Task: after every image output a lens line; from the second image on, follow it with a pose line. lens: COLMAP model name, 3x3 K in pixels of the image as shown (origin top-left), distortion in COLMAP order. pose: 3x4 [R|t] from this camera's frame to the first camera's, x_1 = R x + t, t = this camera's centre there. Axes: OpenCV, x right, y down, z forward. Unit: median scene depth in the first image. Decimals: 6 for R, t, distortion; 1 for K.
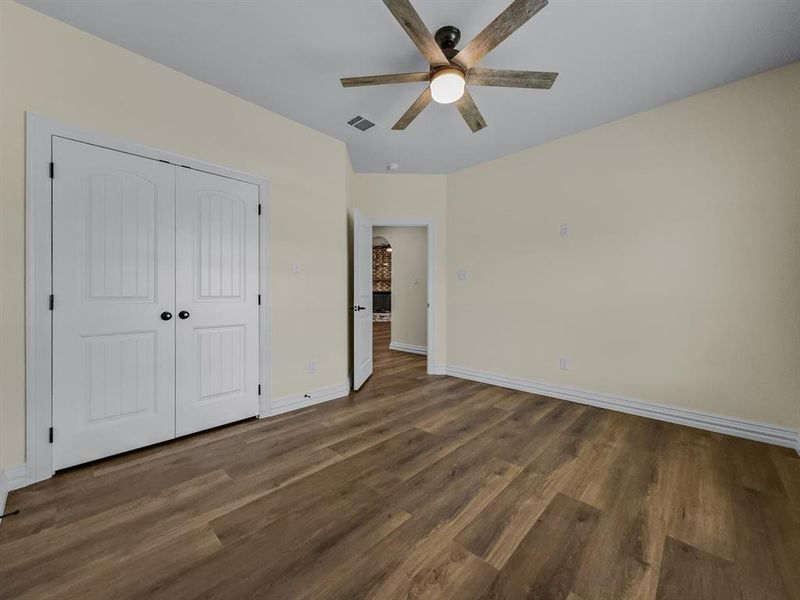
lens RADIAL K [[323.6, 0, 400.7], [0, 323.6, 303.4], [0, 0, 1]] dist [0.001807, 0.000246]
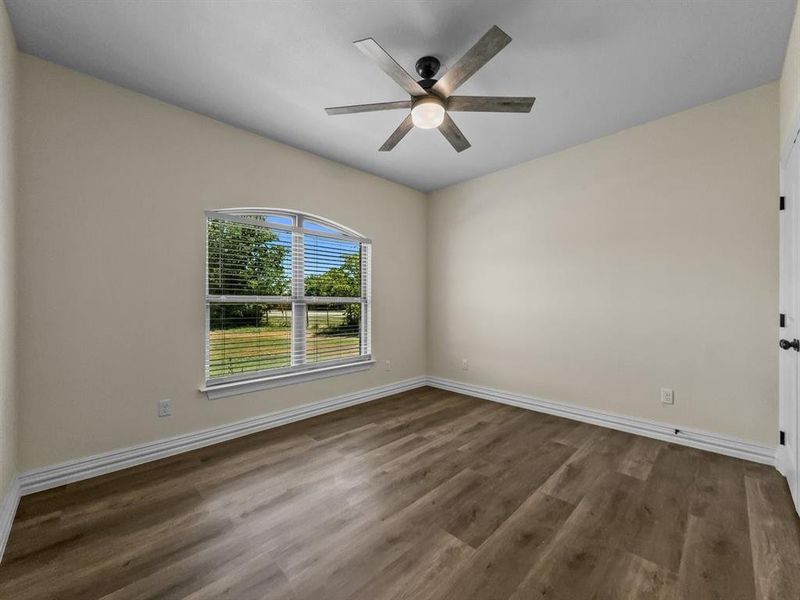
lens RADIAL K [[323.6, 0, 400.7], [0, 323.6, 303.4], [0, 0, 1]] dist [0.001807, 0.000246]
pose [[-0.999502, 0.002620, 0.031434, 0.220804], [0.003429, 0.999664, 0.025703, -0.099564], [-0.031356, 0.025798, -0.999175, 2.208110]]
